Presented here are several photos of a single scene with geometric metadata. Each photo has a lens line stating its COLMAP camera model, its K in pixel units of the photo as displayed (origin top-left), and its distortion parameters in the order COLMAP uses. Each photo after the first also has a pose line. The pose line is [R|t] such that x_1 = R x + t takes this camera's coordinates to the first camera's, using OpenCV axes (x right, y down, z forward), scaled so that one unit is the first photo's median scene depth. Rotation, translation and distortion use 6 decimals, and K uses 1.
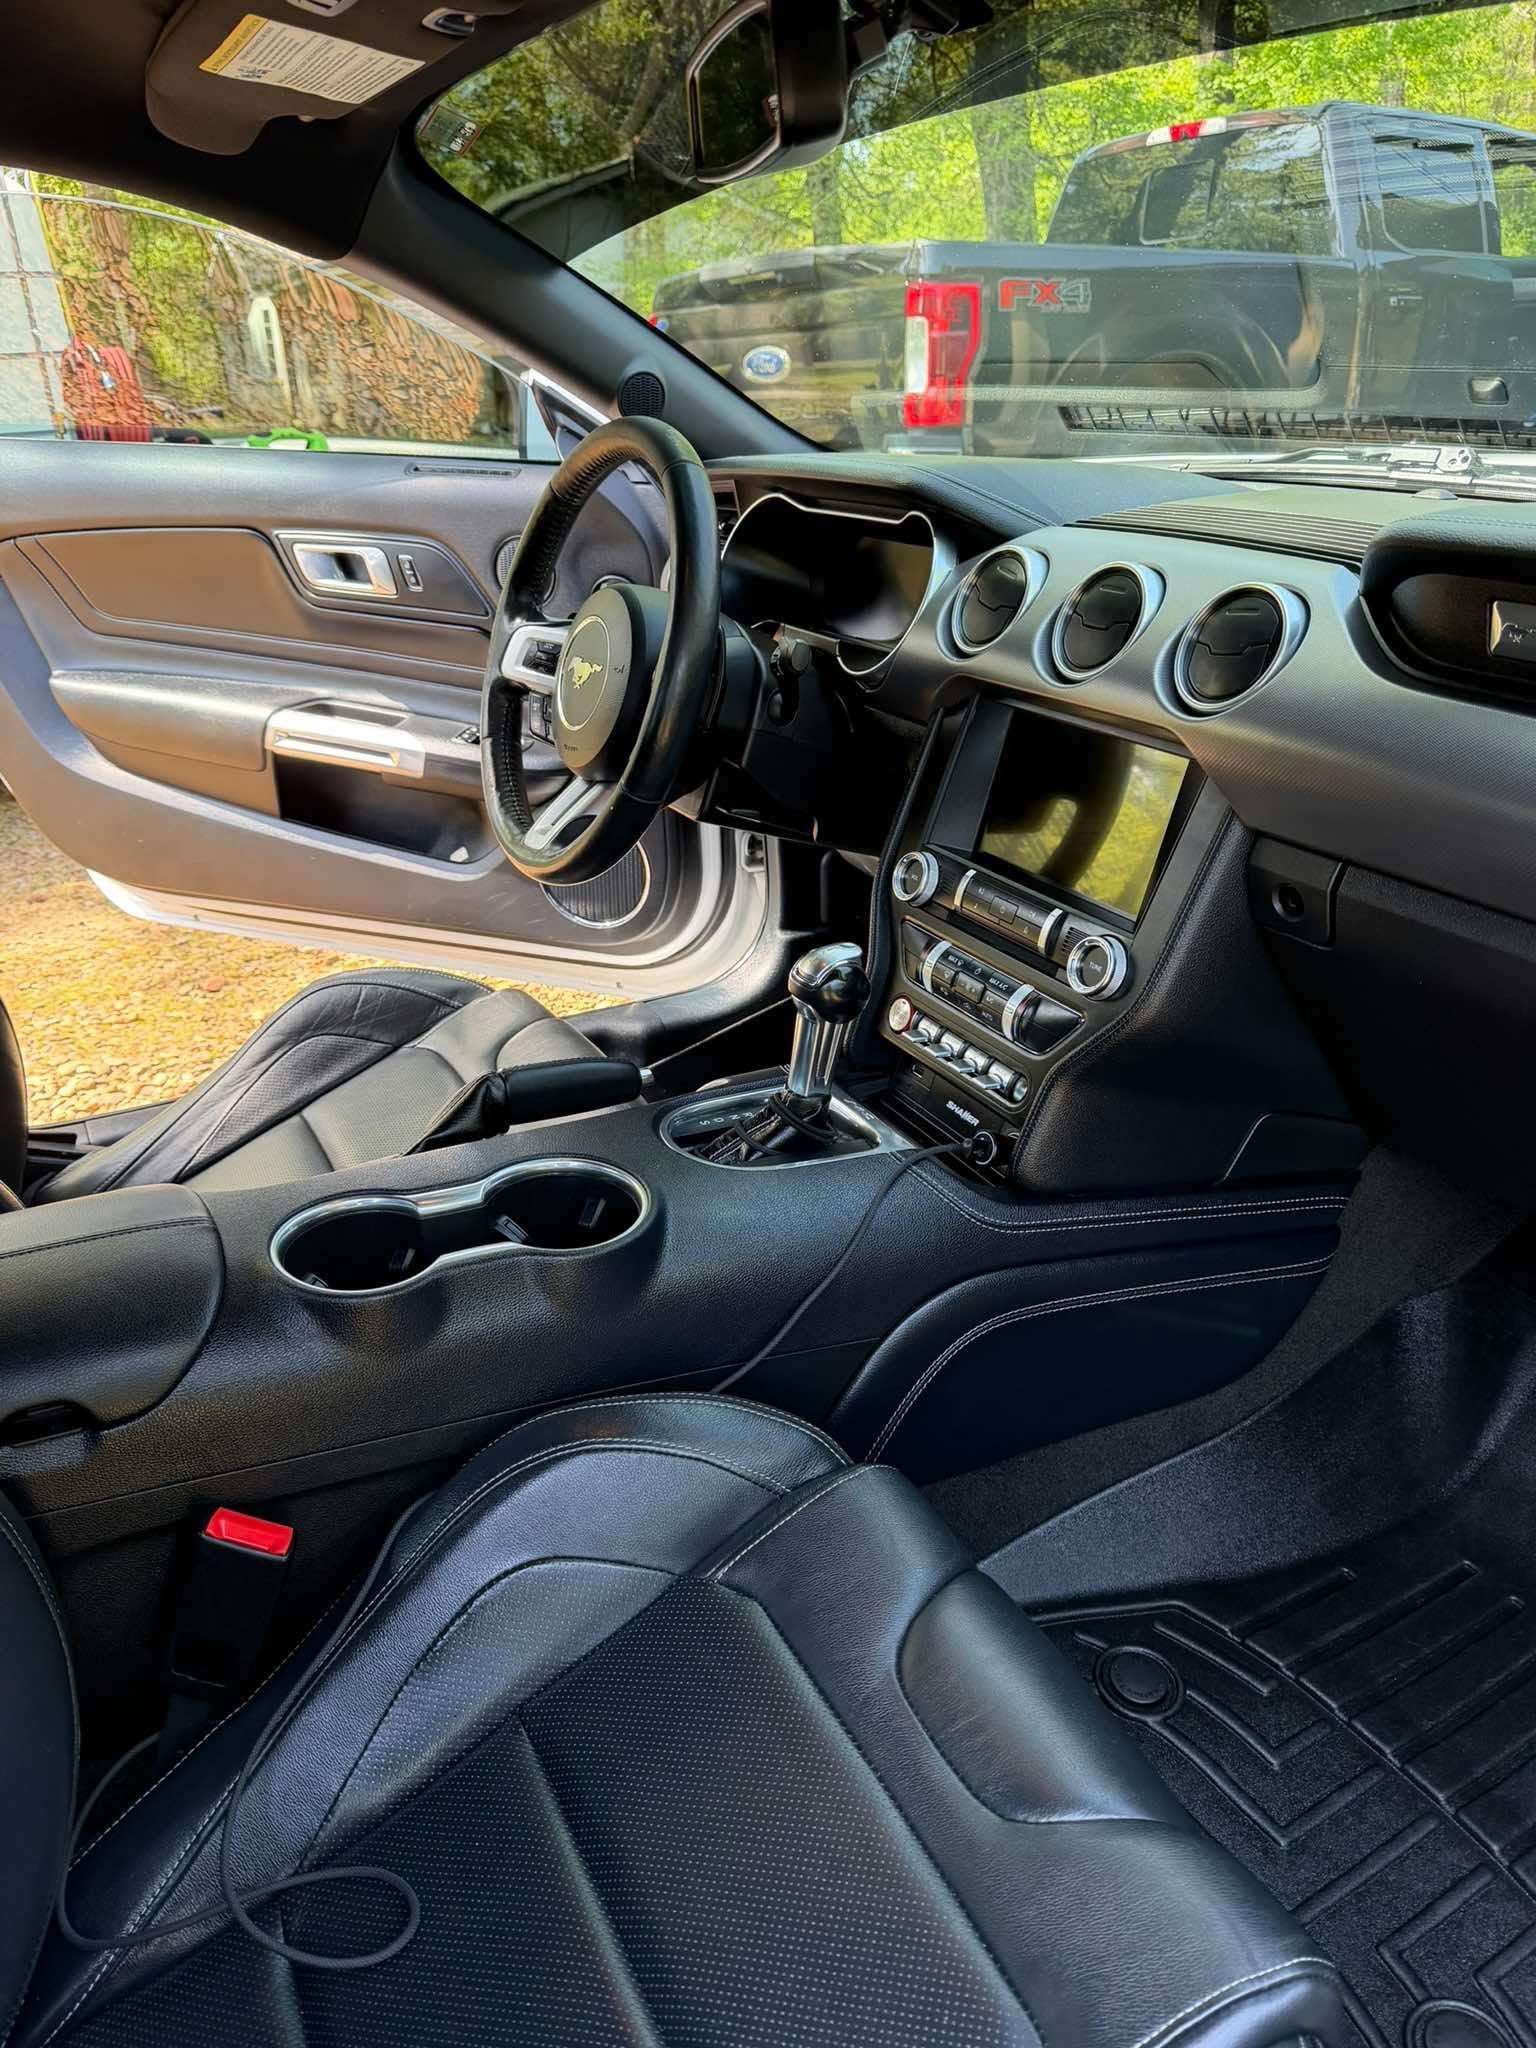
lens RADIAL K [[1449.8, 0, 769.9], [0, 1449.8, 1007.8], [0, 0, 1]] dist [0.131468, -0.206883]
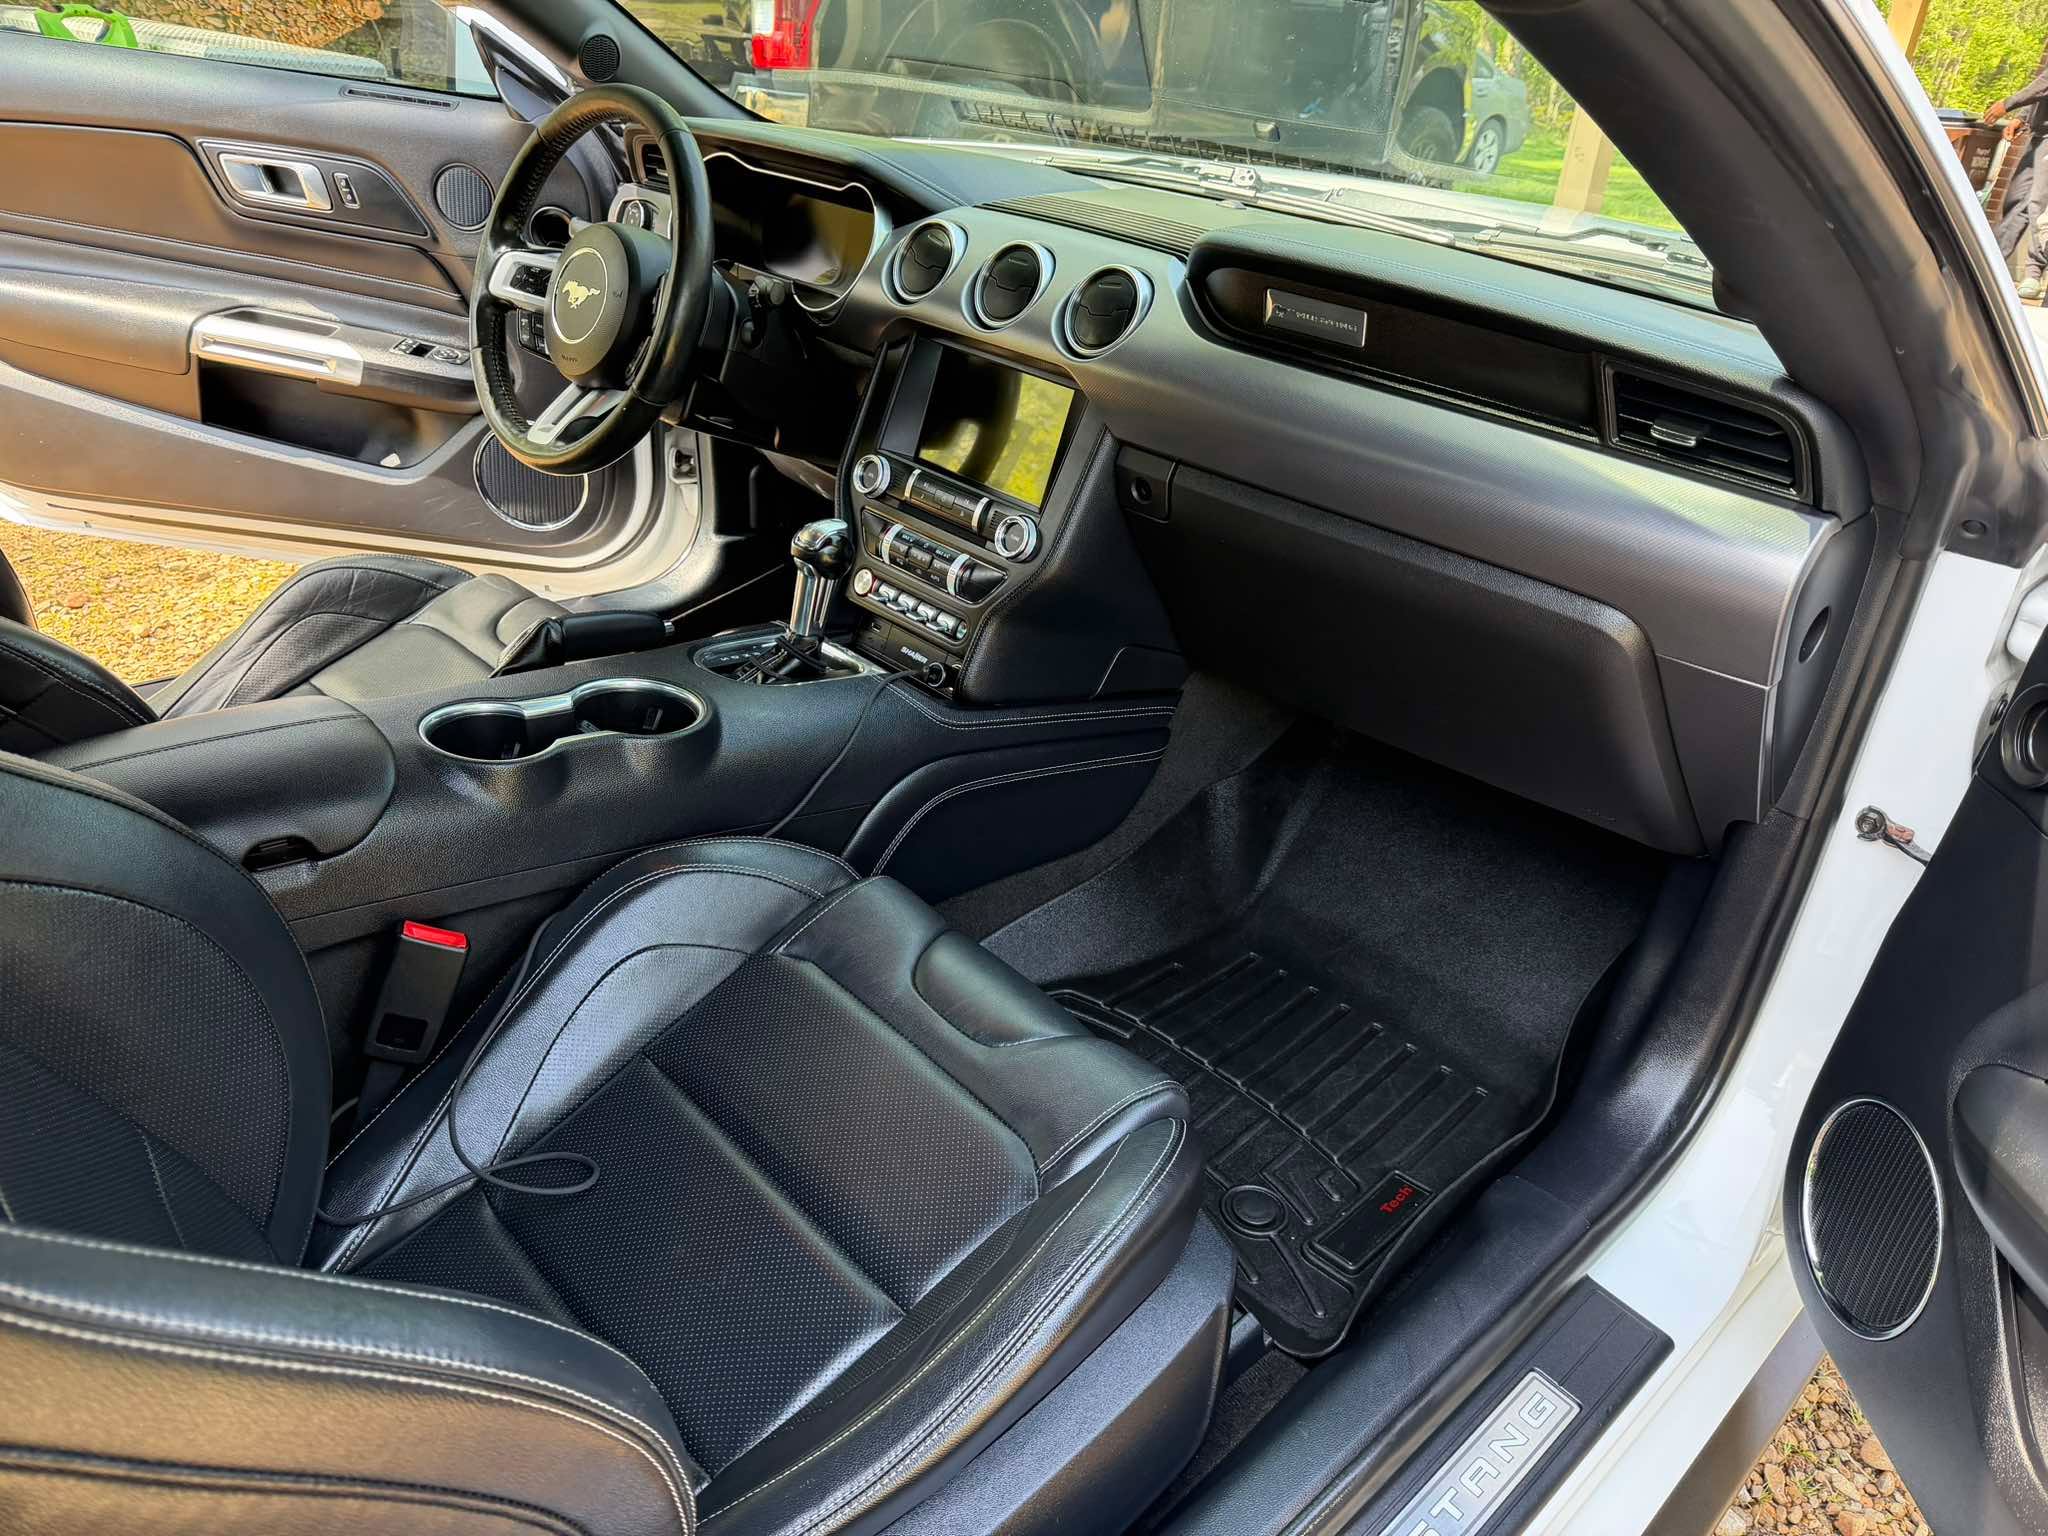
lens RADIAL K [[1449.8, 0, 1032.9], [0, 1449.8, 770.8], [0, 0, 1]] dist [0.131468, -0.206883]
pose [[0.957285, -0.036075, 0.286887, -0.140132], [0.014122, 0.996836, 0.078226, 0.070780], [-0.288801, -0.070833, 0.954765, -0.294633]]
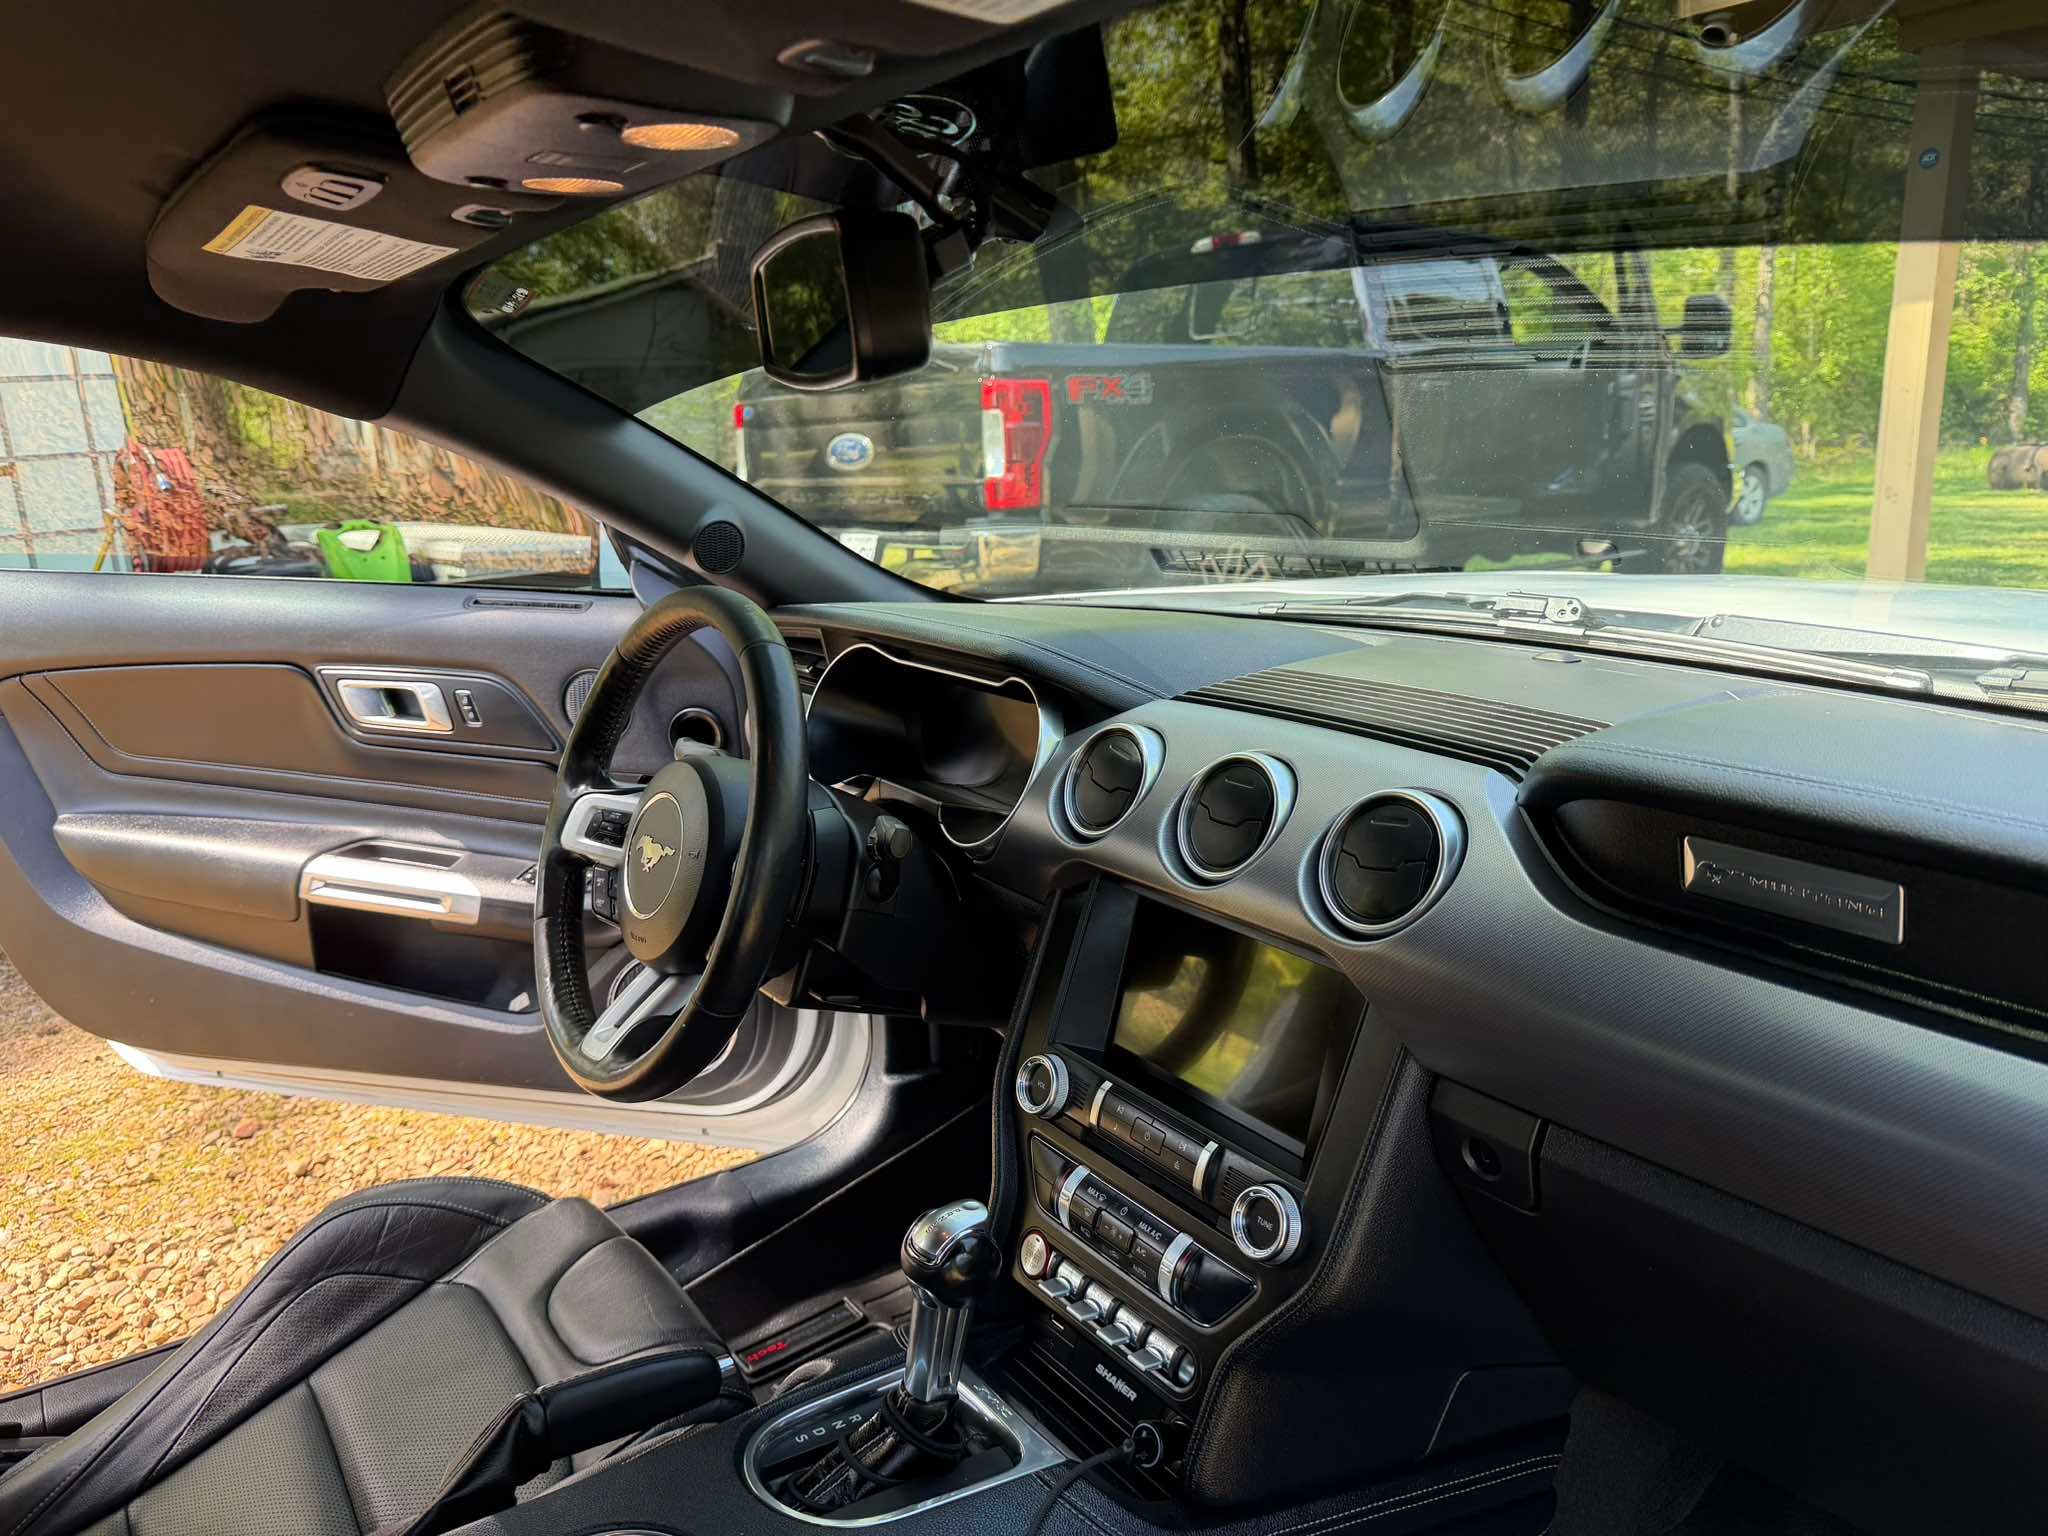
lens RADIAL K [[1438.2, 0, 1024.0], [0, 1438.2, 768.0], [0, 0, 1]] dist [0.074826, -0.083080]
pose [[0.993402, -0.035420, 0.109081, 0.001751], [0.054236, 0.983127, -0.174699, -0.121461], [-0.101052, 0.179462, 0.978561, 0.119542]]
